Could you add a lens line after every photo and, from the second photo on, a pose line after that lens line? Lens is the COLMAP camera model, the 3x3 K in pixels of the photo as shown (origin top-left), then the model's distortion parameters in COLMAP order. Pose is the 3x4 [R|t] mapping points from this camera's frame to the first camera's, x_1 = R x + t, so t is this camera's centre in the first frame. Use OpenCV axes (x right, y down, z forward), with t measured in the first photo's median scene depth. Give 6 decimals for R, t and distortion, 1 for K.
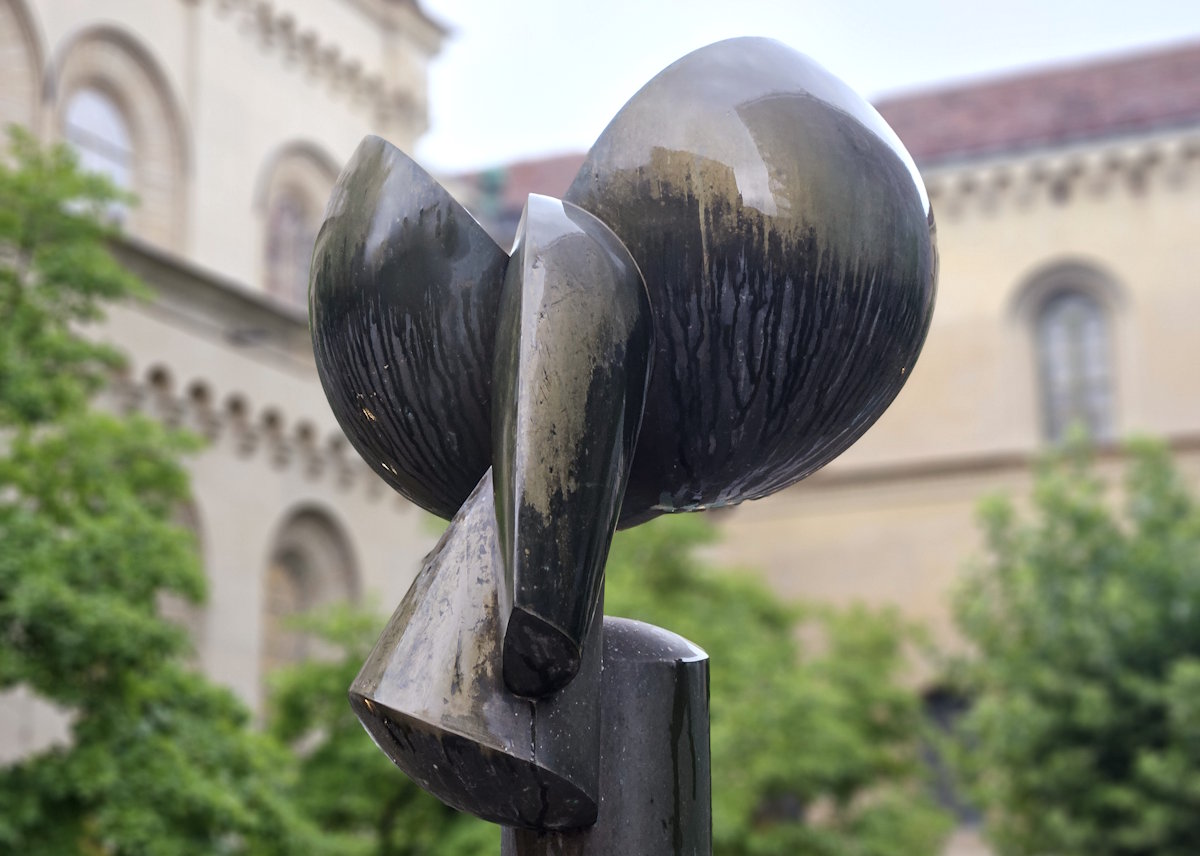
lens RADIAL K [[2295.7, 0, 600.0], [0, 2295.7, 428.0], [0, 0, 1]] dist [-0.198588, -0.025615]
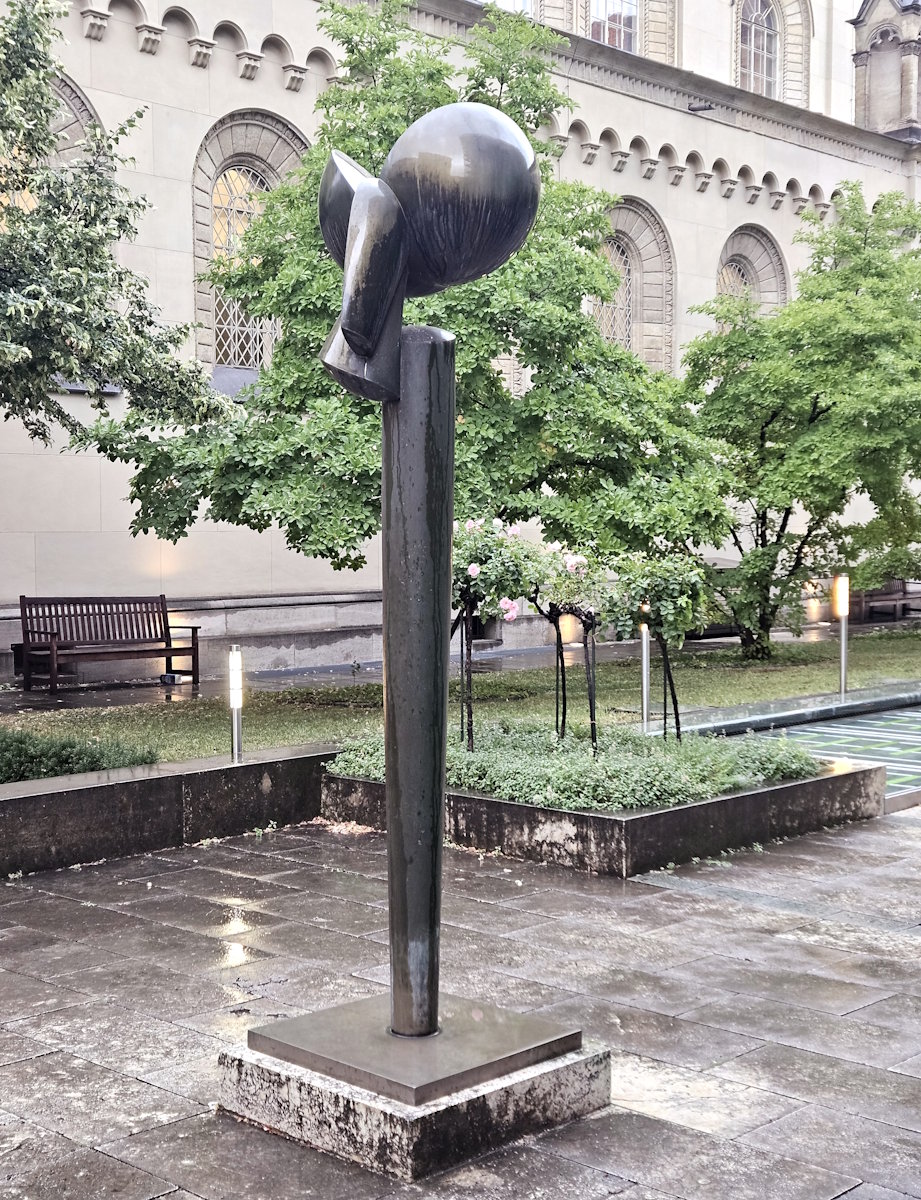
lens RADIAL K [[1617.8, 0, 460.5], [0, 1617.8, 600.0], [0, 0, 1]] dist [0.058765, -0.015966]
pose [[0.937115, 0.019449, -0.348480, 0.148799], [0.072784, 0.965606, 0.249616, -0.017143], [0.341349, -0.259283, 0.903468, -0.172285]]
